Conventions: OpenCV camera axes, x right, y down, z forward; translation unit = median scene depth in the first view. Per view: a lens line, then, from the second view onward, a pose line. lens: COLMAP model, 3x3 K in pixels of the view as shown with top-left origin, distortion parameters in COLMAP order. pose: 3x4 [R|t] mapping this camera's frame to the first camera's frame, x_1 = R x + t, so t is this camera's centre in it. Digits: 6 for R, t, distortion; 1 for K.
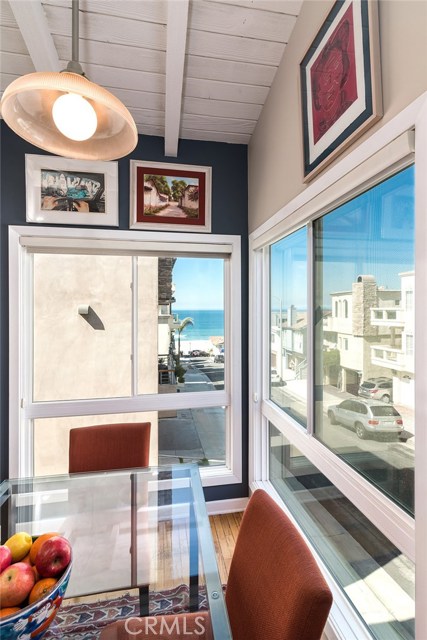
lens RADIAL K [[312.2, 0, 238.3], [0, 312.2, 310.7], [0, 0, 1]] dist [-0.011120, -0.001344]
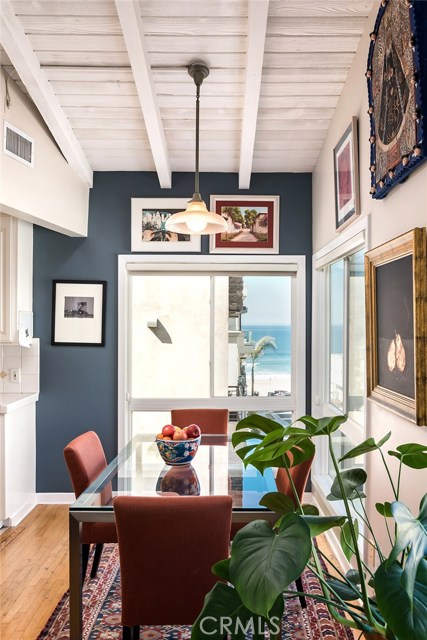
lens RADIAL K [[530.2, 0, 231.4], [0, 530.2, 323.2], [0, 0, 1]] dist [0.000888, -0.001882]
pose [[0.973772, 0.007552, -0.227400, 0.187978], [-0.009201, 0.999939, -0.006192, 0.013364], [0.227339, 0.008121, 0.973782, -0.919695]]
